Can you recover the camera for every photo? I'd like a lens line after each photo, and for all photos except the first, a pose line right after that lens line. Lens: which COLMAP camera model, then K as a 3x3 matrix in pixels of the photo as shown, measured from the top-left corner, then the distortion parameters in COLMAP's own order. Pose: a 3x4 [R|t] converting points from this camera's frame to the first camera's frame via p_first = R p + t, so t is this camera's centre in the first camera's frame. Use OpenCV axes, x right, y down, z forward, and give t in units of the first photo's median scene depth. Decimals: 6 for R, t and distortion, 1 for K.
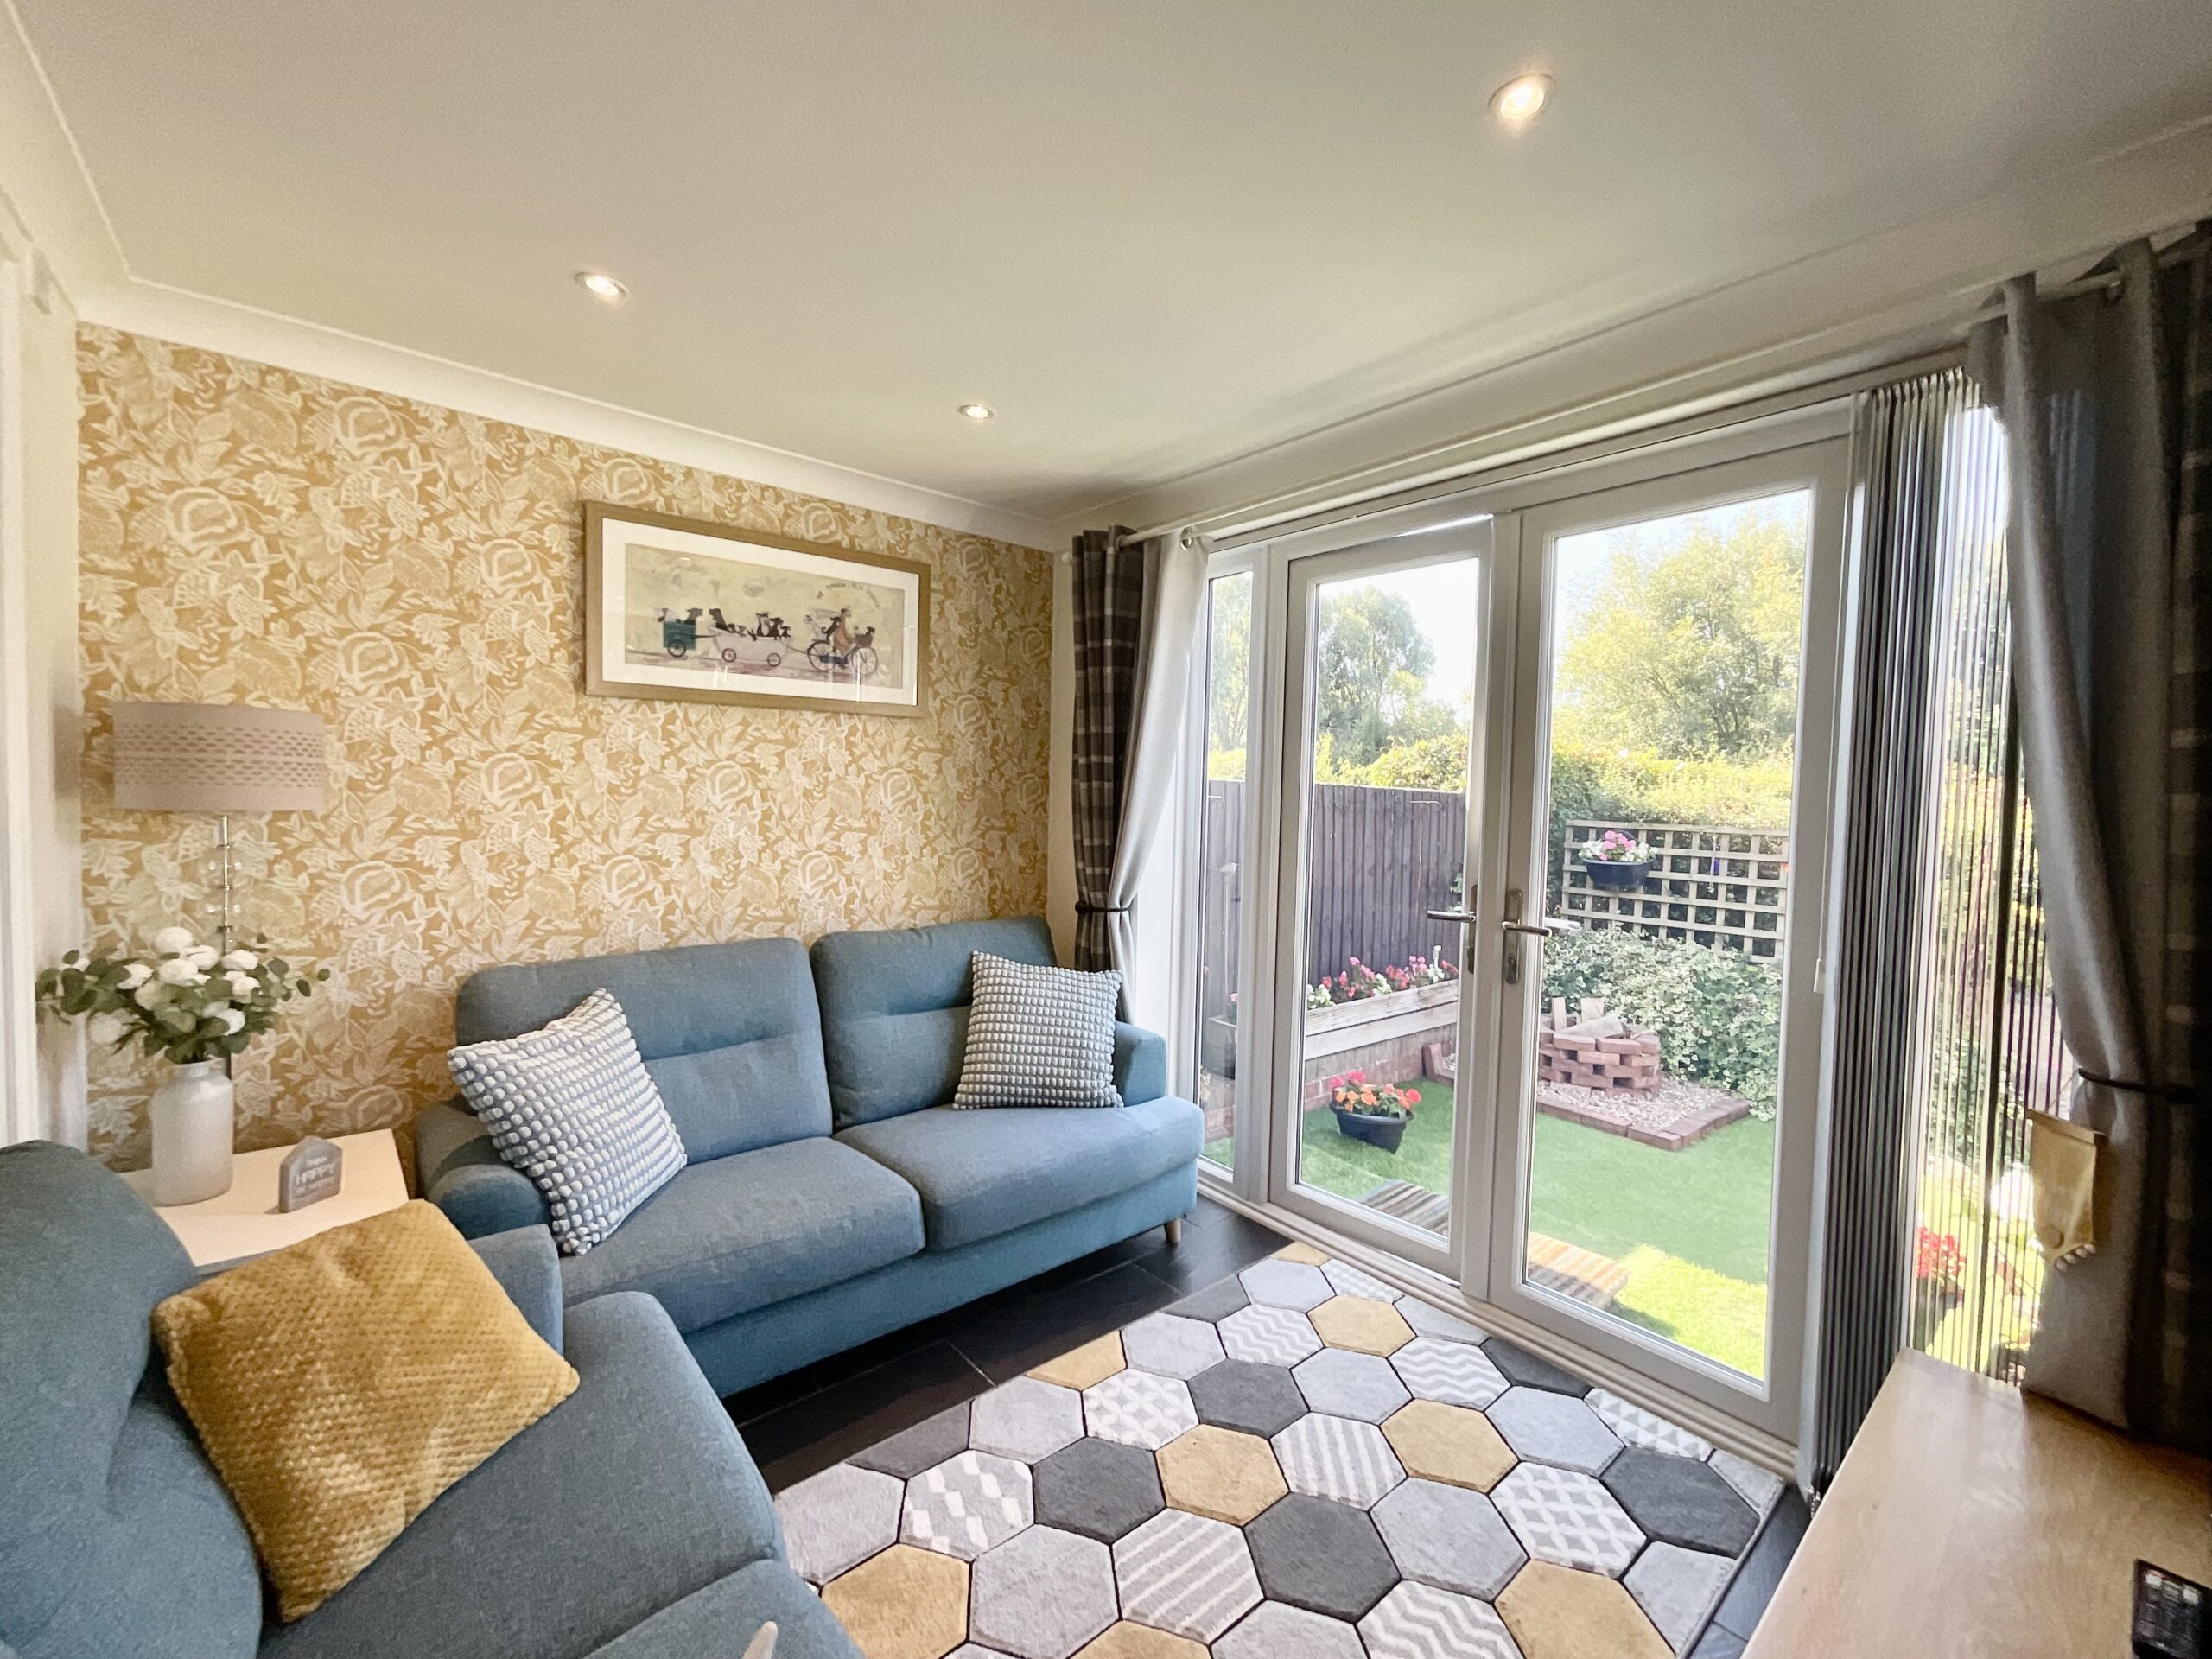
lens RADIAL K [[895.3, 0, 1107.6], [0, 895.3, 829.4], [0, 0, 1]] dist [-0.002498, 0.000594]
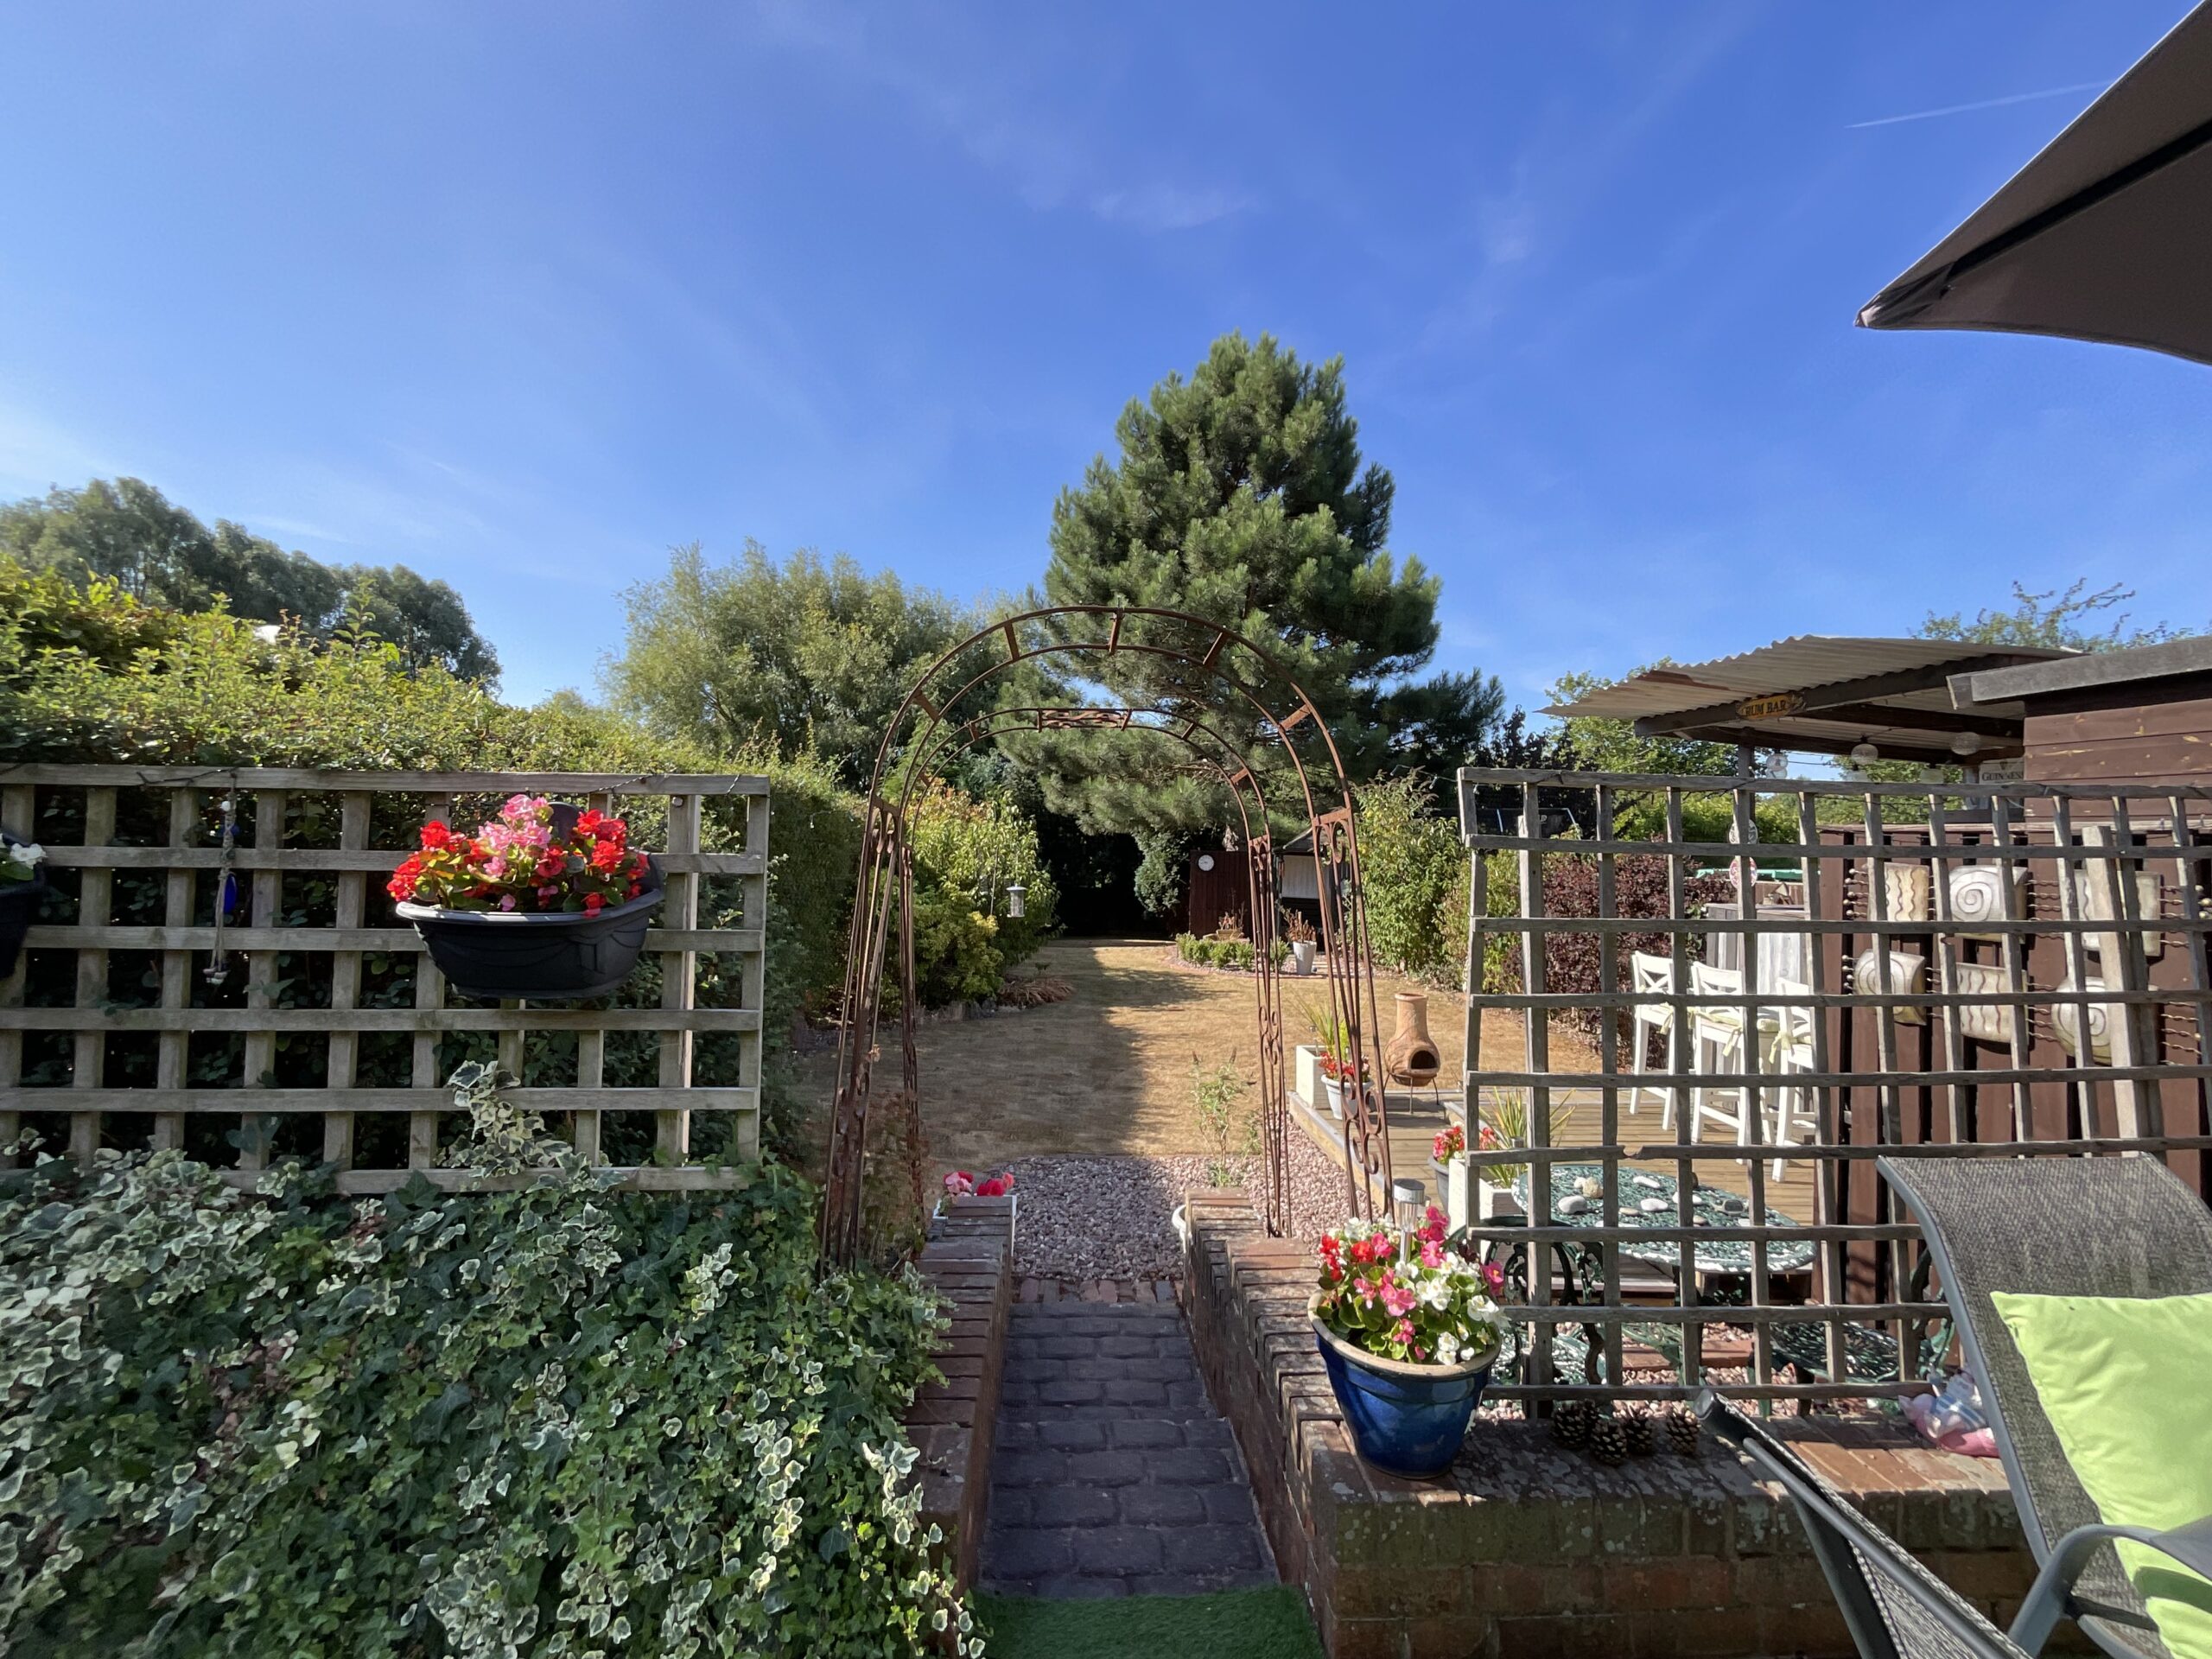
lens RADIAL K [[900.4, 0, 1106.0], [0, 900.4, 829.5], [0, 0, 1]] dist [-0.006023, -0.000093]
pose [[0.603177, -0.003458, 0.797600, 0.596073], [0.035483, 0.999117, -0.022502, 0.034327], [-0.796818, 0.041874, 0.602767, 0.557487]]
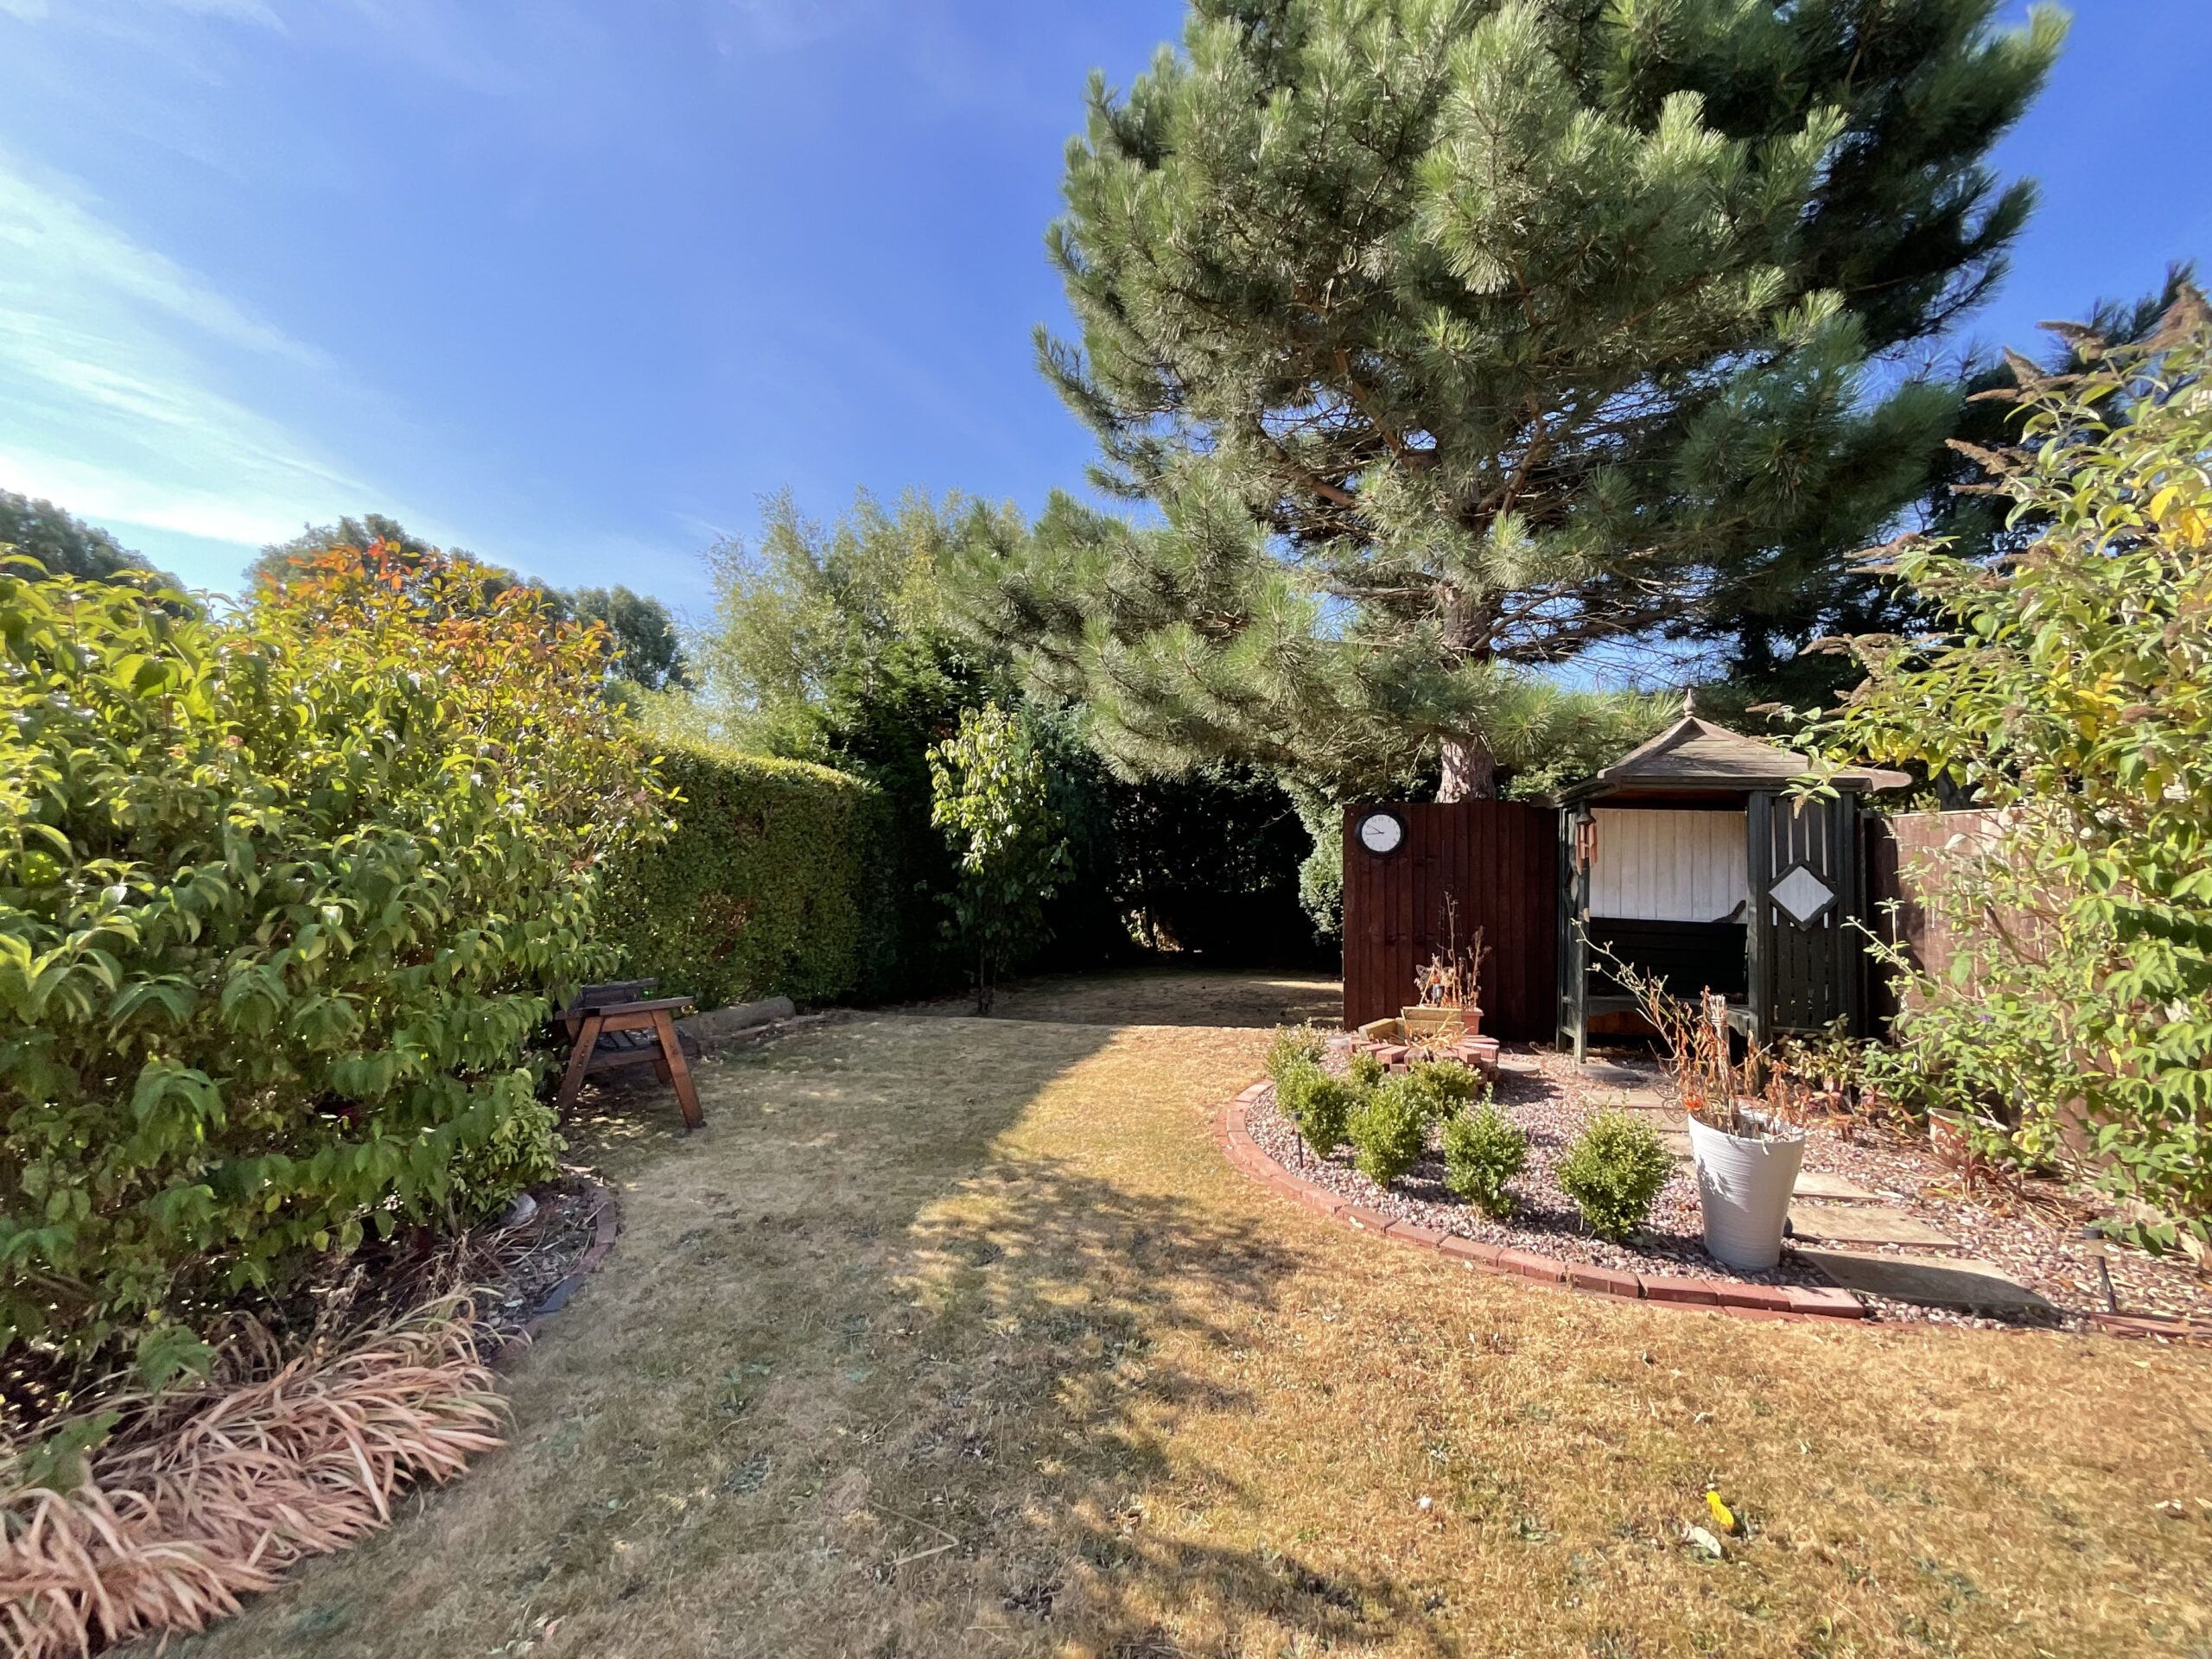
lens RADIAL K [[895.3, 0, 1107.6], [0, 895.3, 829.4], [0, 0, 1]] dist [-0.002498, 0.000594]
pose [[0.783642, -0.011637, 0.621104, 2.172612], [0.045879, 0.998178, -0.039182, 0.118161], [-0.619517, 0.059200, 0.782748, 1.396981]]
